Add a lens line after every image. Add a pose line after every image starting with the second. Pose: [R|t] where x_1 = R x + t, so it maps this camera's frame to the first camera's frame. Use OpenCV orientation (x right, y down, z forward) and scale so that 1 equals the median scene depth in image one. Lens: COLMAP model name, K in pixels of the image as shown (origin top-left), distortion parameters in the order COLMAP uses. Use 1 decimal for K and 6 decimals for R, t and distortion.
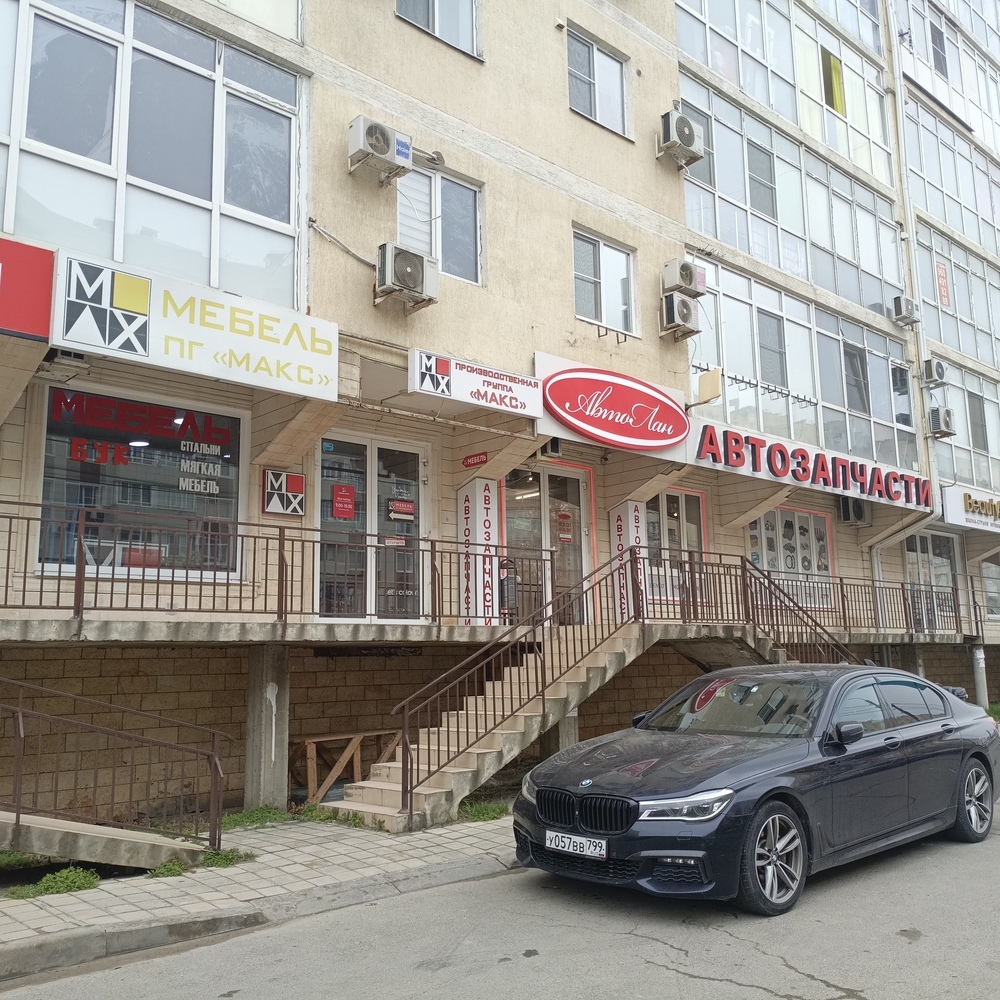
lens RADIAL K [[800.6, 0, 500.0], [0, 800.6, 500.0], [0, 0, 1]] dist [0.051133, -0.000482]
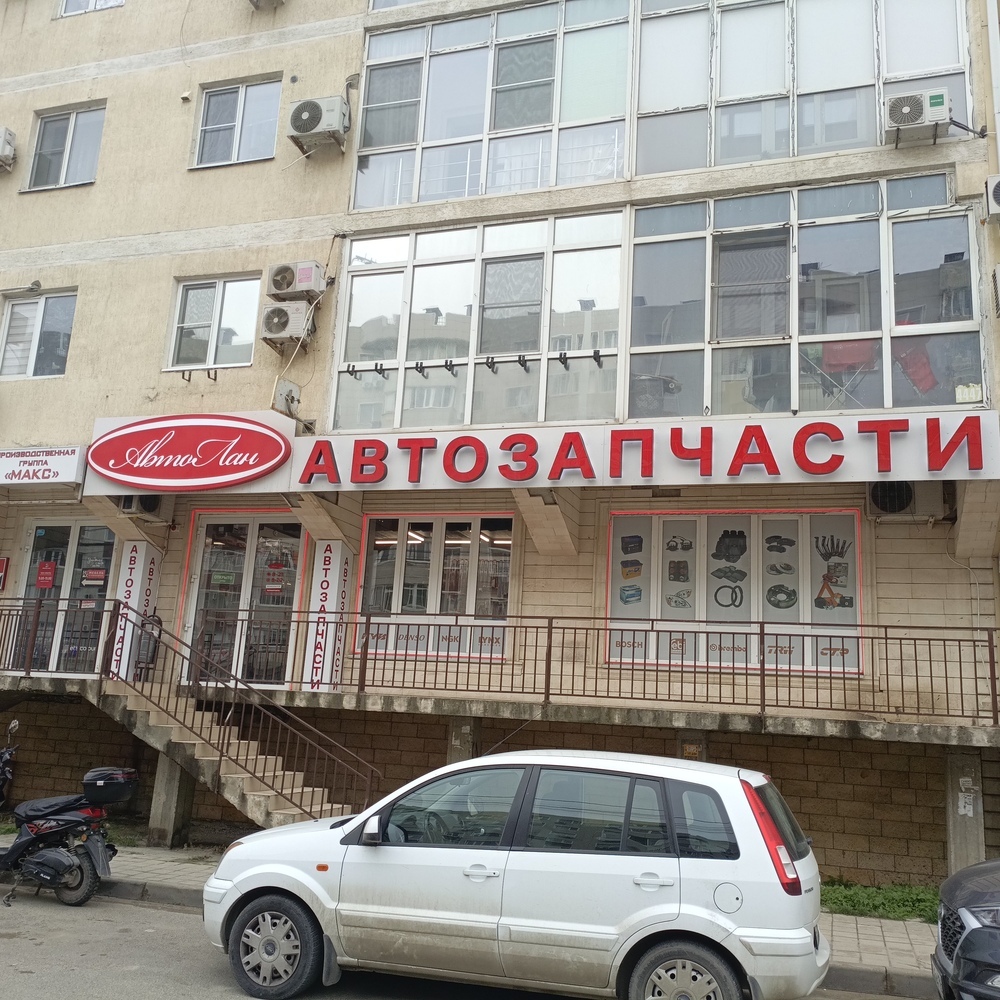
lens RADIAL K [[979.8, 0, 500.0], [0, 979.8, 500.0], [0, 0, 1]] dist [0.080867, -0.117698]
pose [[0.586624, -0.152155, -0.795438, 1.248675], [0.084327, 0.988329, -0.126862, 0.121024], [0.805457, 0.007343, 0.592609, 0.578753]]
